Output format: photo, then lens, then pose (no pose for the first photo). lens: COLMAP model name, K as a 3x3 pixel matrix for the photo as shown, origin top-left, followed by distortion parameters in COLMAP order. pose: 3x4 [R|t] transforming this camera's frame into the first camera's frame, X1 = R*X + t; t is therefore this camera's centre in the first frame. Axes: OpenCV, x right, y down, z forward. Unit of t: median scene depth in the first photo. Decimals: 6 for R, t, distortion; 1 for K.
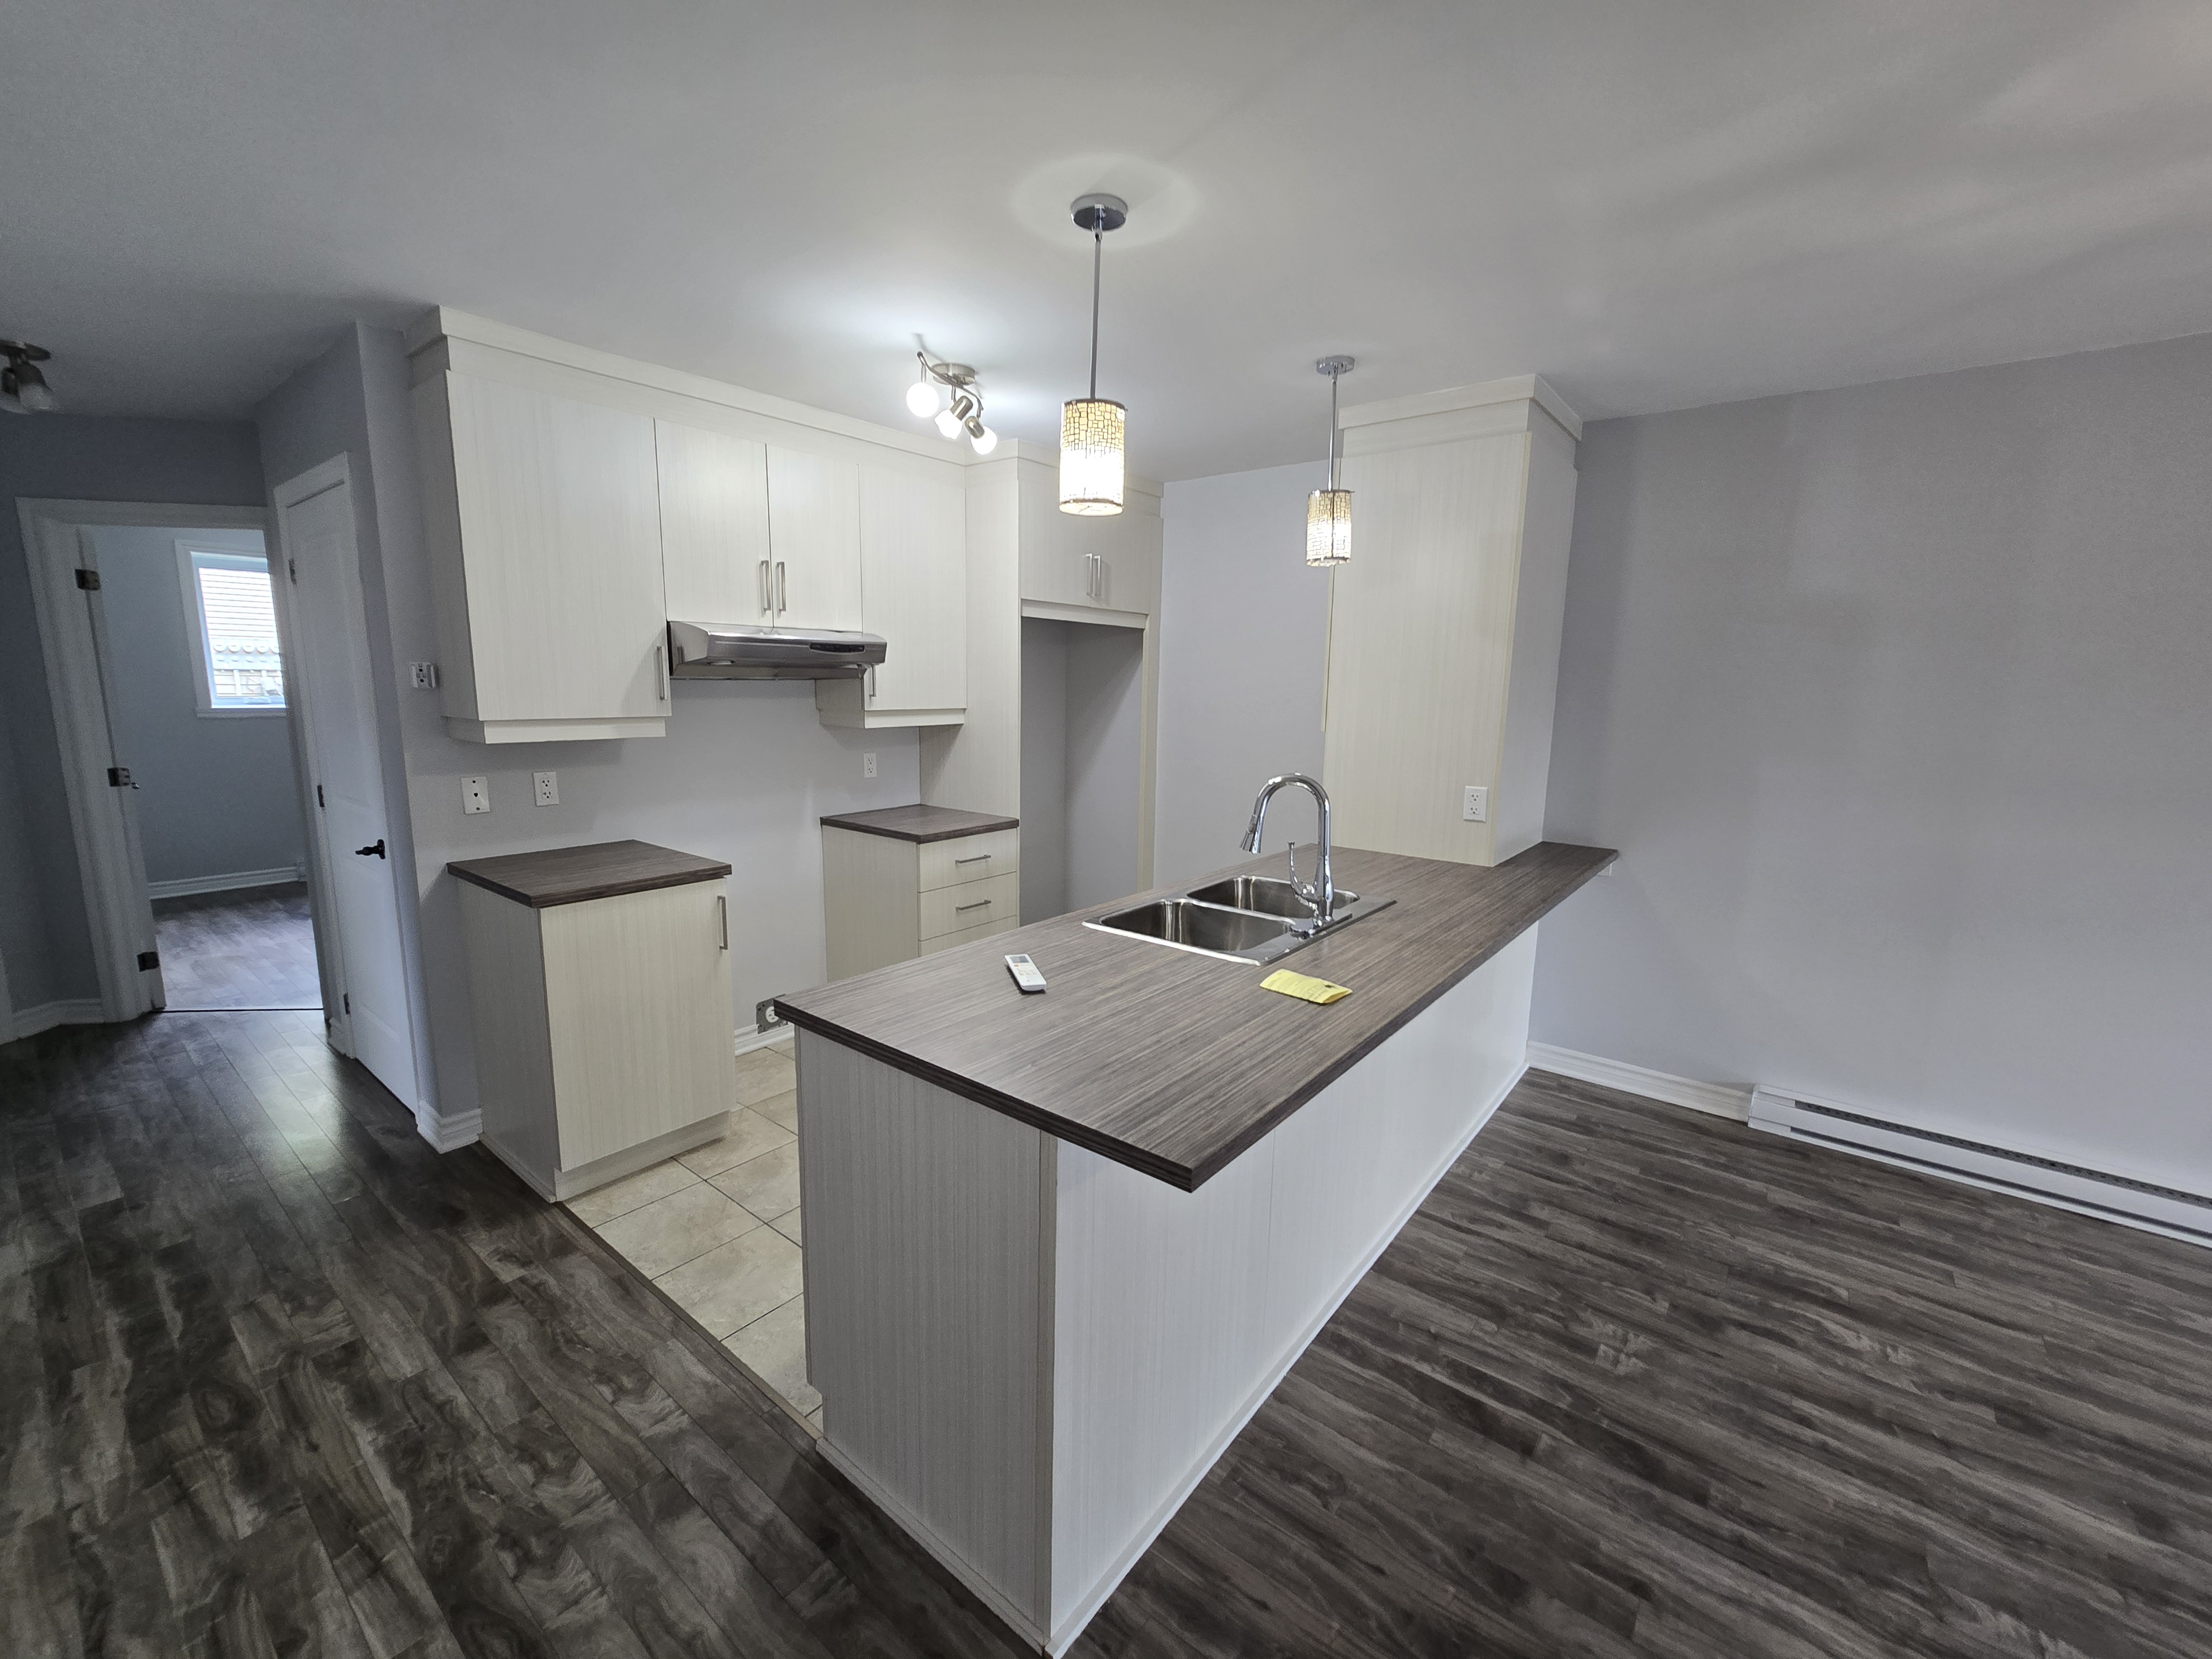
lens RADIAL K [[901.8, 0, 1095.3], [0, 901.8, 829.1], [0, 0, 1]] dist [-0.002938, 0.000894]
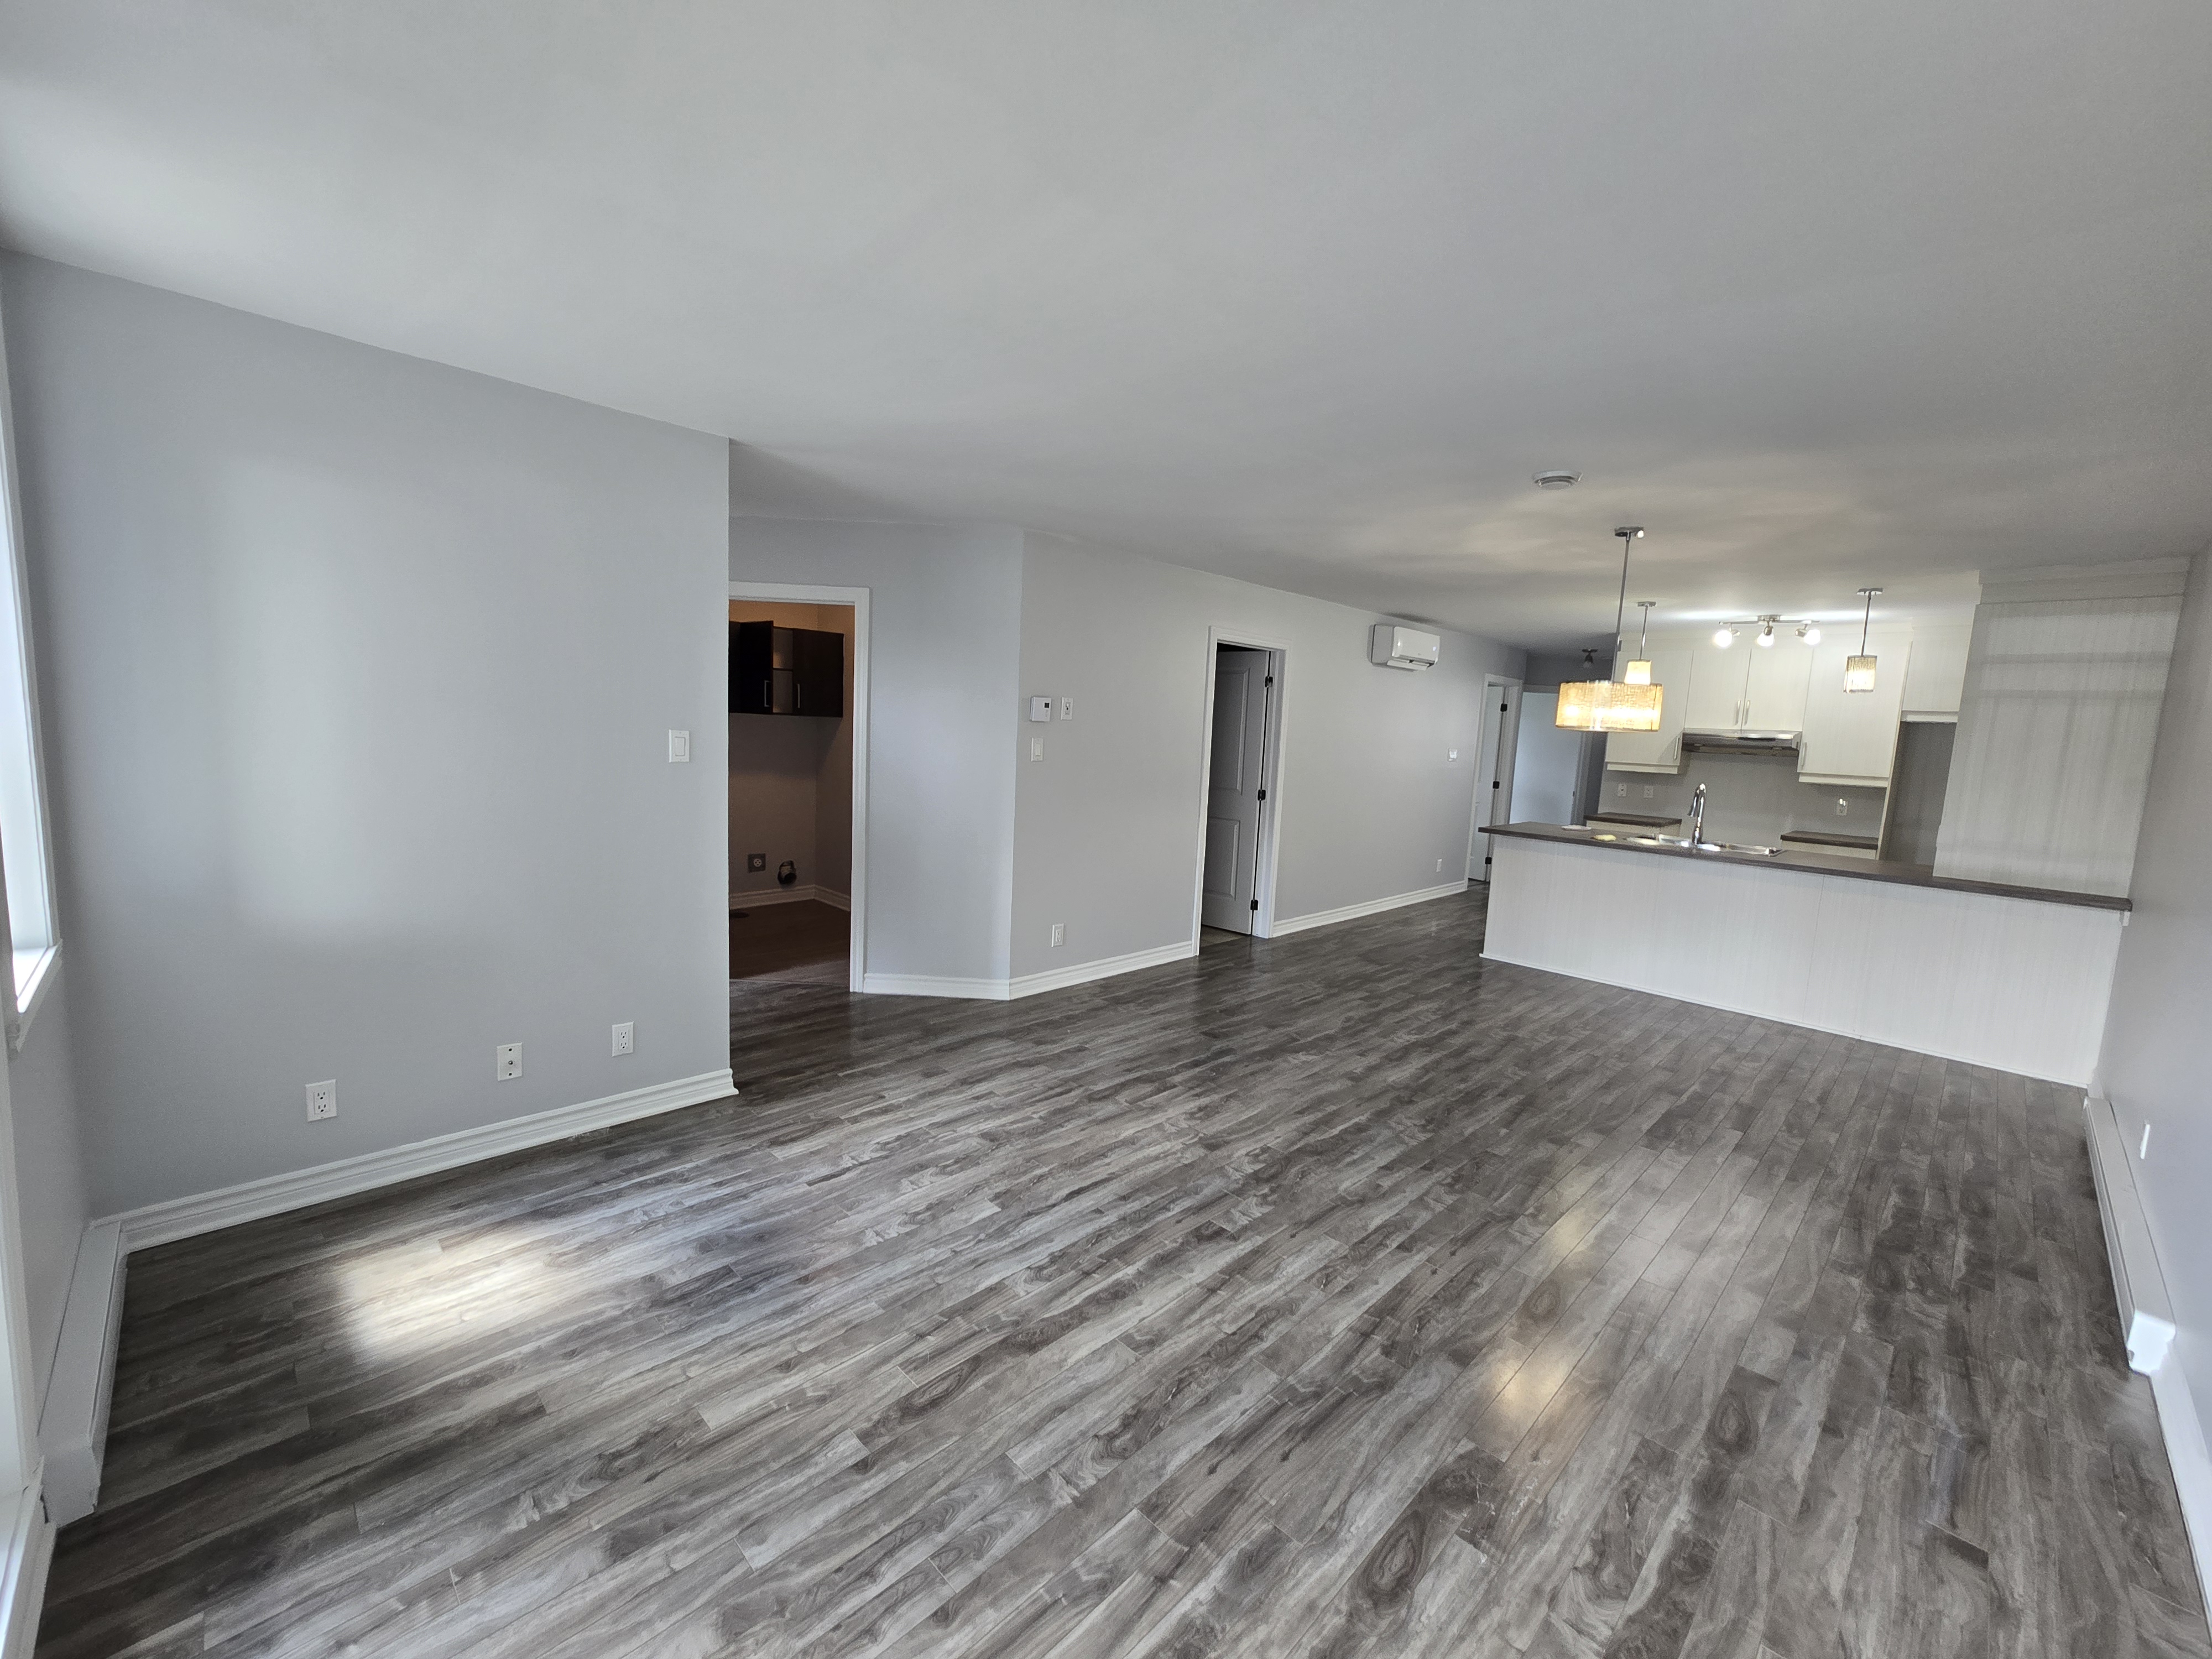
lens RADIAL K [[901.8, 0, 1093.3], [0, 901.8, 844.3], [0, 0, 1]] dist [-0.002938, 0.000894]
pose [[-0.125027, 0.114026, -0.985579, 1.924551], [-0.205350, 0.968890, 0.138145, 0.061802], [0.970670, 0.219661, -0.097723, -0.244781]]
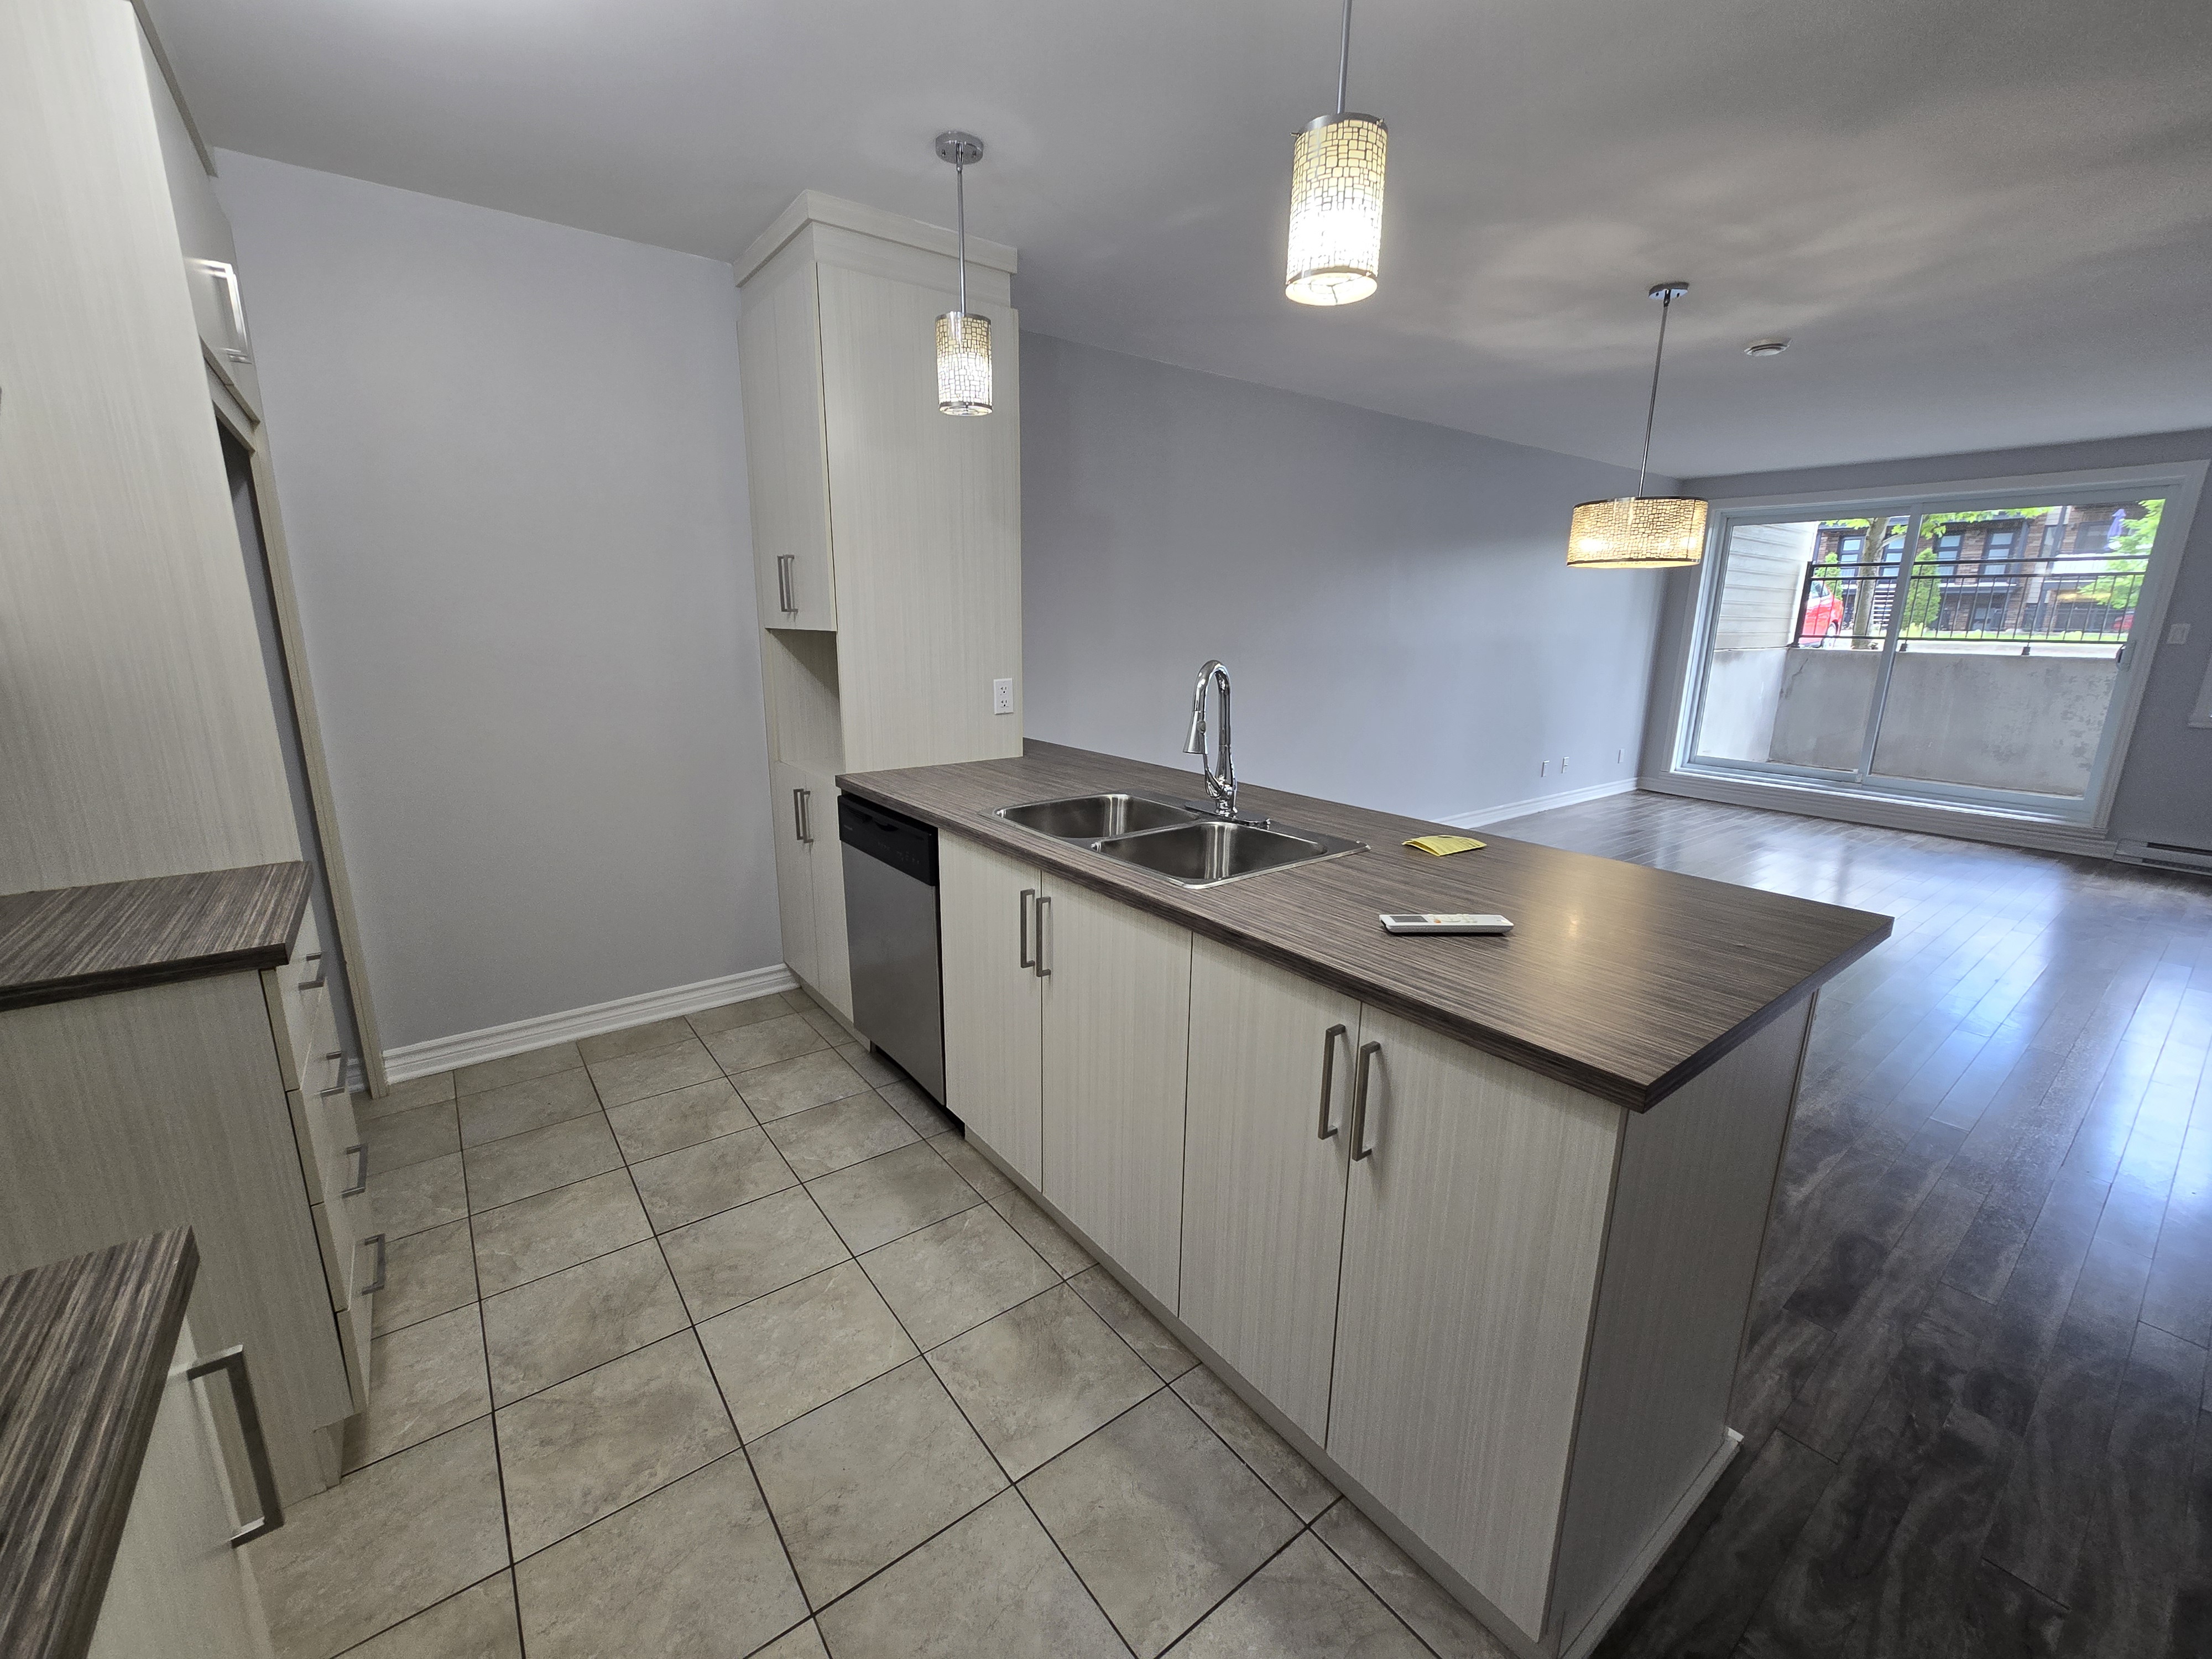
lens RADIAL K [[901.8, 0, 1105.6], [0, 901.8, 825.6], [0, 0, 1]] dist [-0.002938, 0.000894]
pose [[0.245993, -0.235575, 0.940208, -0.460048], [0.151578, 0.967430, 0.202738, -0.066692], [-0.957346, 0.092643, 0.273689, 0.567307]]
